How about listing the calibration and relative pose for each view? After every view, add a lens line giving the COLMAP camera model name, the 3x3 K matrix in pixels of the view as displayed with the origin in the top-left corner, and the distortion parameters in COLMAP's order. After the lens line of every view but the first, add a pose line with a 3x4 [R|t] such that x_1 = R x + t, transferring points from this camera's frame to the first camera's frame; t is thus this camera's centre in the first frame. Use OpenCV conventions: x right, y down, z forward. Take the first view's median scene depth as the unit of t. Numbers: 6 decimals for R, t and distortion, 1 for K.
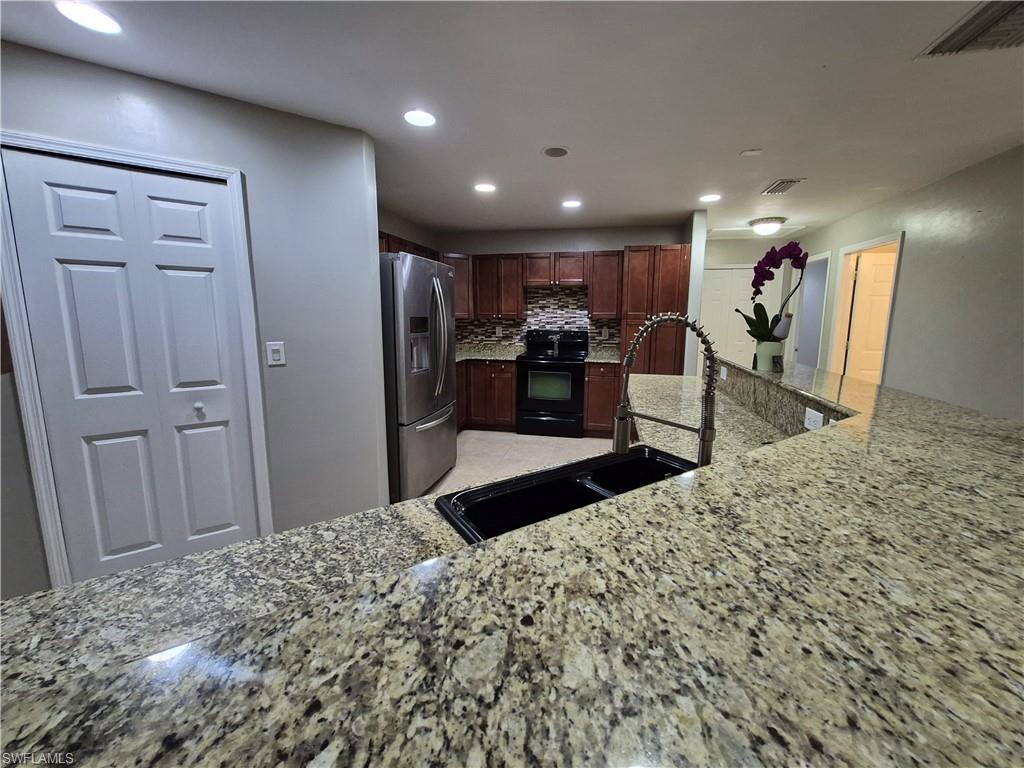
lens RADIAL K [[401.8, 0, 531.7], [0, 401.8, 367.7], [0, 0, 1]] dist [0.002712, 0.001722]
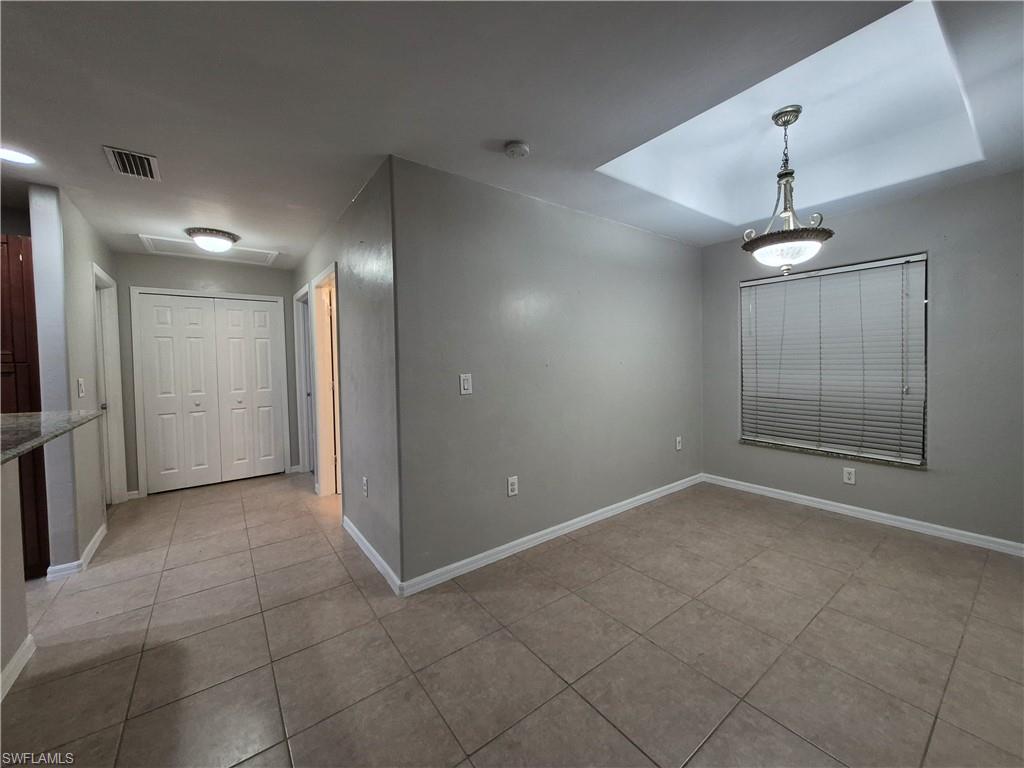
lens RADIAL K [[401.8, 0, 531.6], [0, 401.8, 371.1], [0, 0, 1]] dist [0.002712, 0.001722]
pose [[0.654025, -0.038067, 0.755515, 0.372203], [0.122127, 0.990945, -0.055791, 0.016390], [-0.746550, 0.128757, 0.652752, 0.060845]]
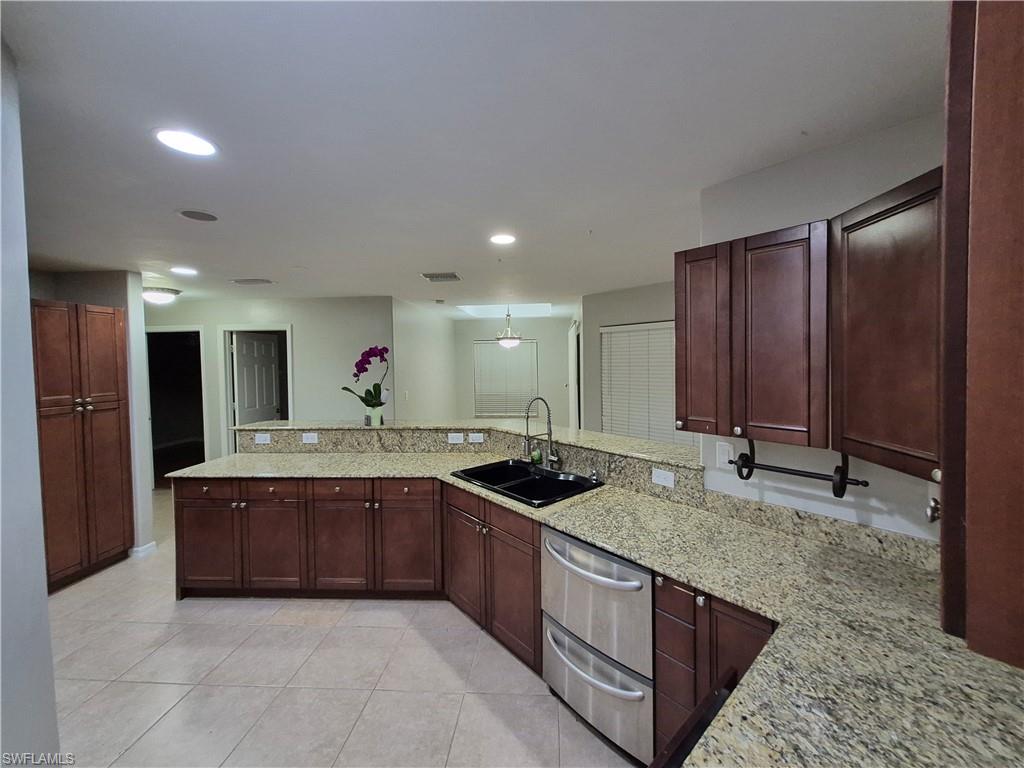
lens RADIAL K [[401.8, 0, 525.8], [0, 401.8, 369.7], [0, 0, 1]] dist [0.002712, 0.001722]
pose [[-0.135736, -0.030816, 0.990266, -0.480422], [0.146812, 0.987856, 0.050864, -0.092492], [-0.979807, 0.152287, -0.129564, 0.280425]]
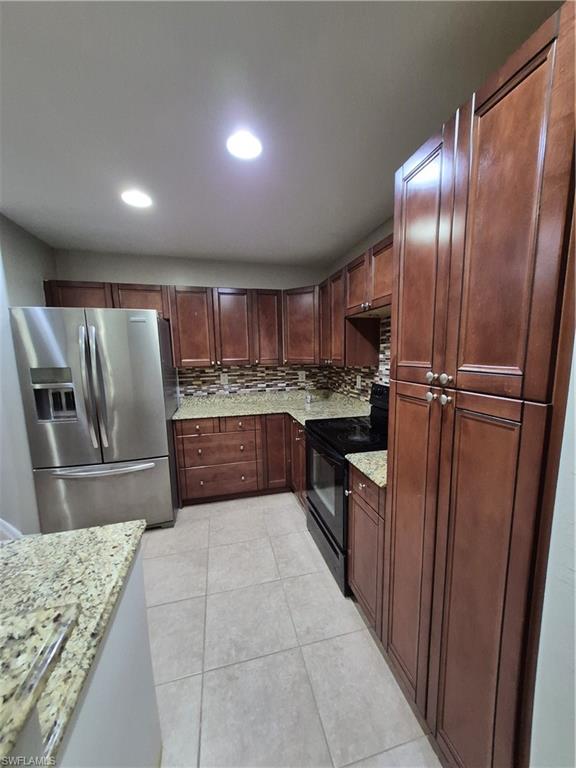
lens RADIAL K [[301.3, 0, 299.5], [0, 301.3, 396.0], [0, 0, 1]] dist [0.002712, 0.001722]
pose [[0.445288, 0.117078, -0.887700, 0.411257], [-0.103442, 0.991503, 0.078880, -0.109540], [0.889392, 0.056701, 0.453615, 0.740489]]
